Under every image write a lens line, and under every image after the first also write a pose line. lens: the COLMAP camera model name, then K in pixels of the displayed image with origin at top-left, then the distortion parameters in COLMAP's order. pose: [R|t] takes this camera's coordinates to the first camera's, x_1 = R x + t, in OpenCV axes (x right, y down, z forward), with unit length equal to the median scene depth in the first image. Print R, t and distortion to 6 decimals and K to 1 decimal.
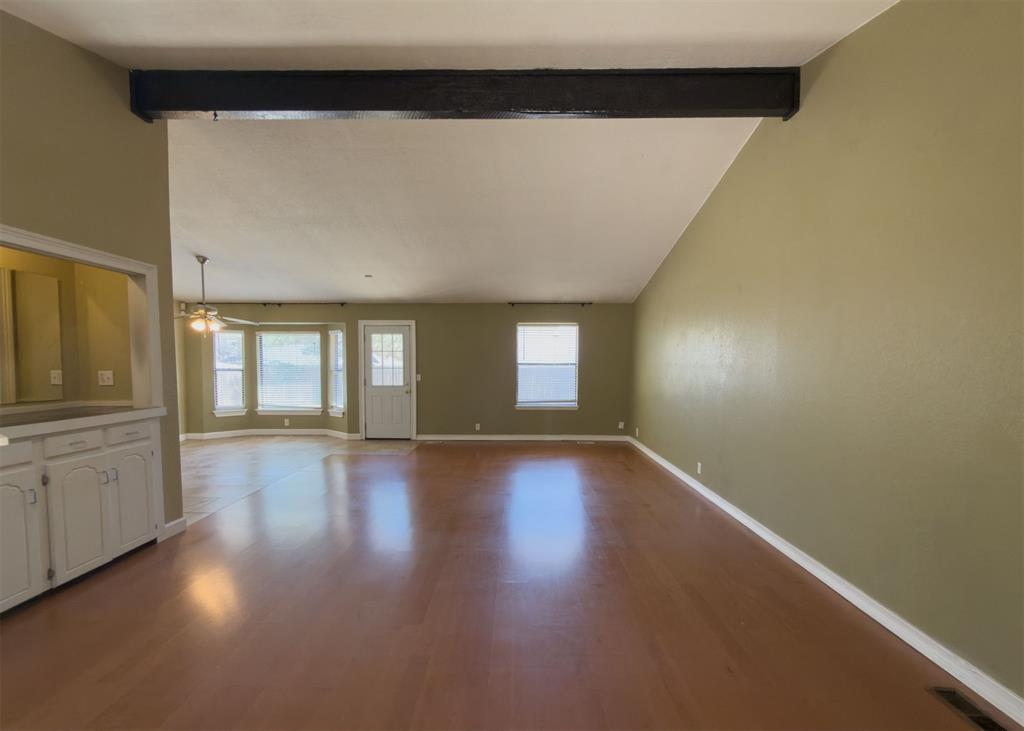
lens RADIAL K [[411.4, 0, 522.0], [0, 411.4, 368.7], [0, 0, 1]] dist [0.001527, -0.000610]
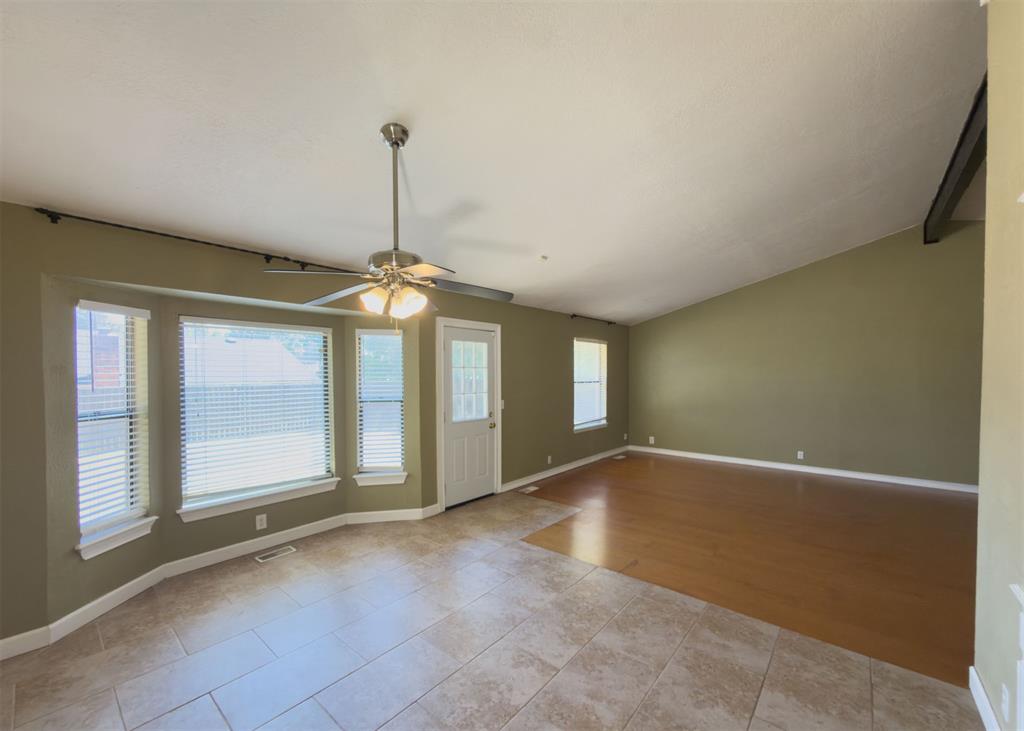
lens RADIAL K [[411.4, 0, 514.0], [0, 411.4, 369.3], [0, 0, 1]] dist [0.001527, -0.000610]
pose [[0.641130, 0.002760, 0.767427, -0.787793], [0.015739, 0.999736, -0.016744, -0.027465], [-0.767271, 0.022814, 0.640917, 0.522170]]
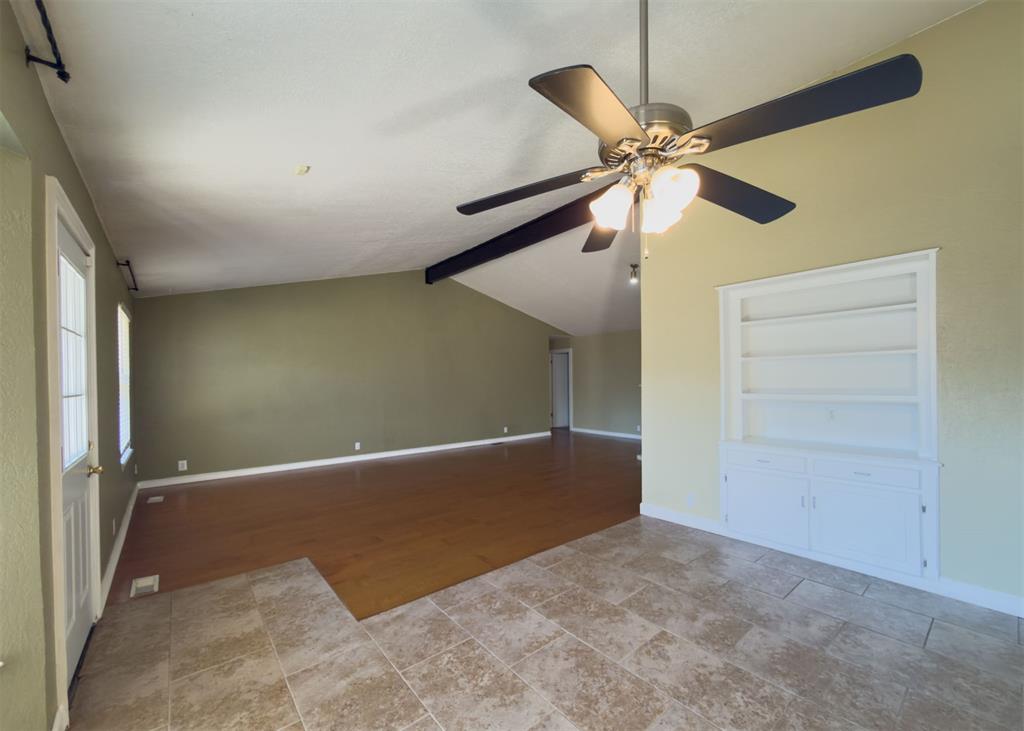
lens RADIAL K [[411.4, 0, 513.3], [0, 411.4, 382.6], [0, 0, 1]] dist [0.001527, -0.000610]
pose [[-0.634439, 0.000327, 0.772973, -0.702949], [0.020330, 0.999661, 0.016263, -0.007034], [-0.772706, 0.026032, -0.634230, 0.976459]]
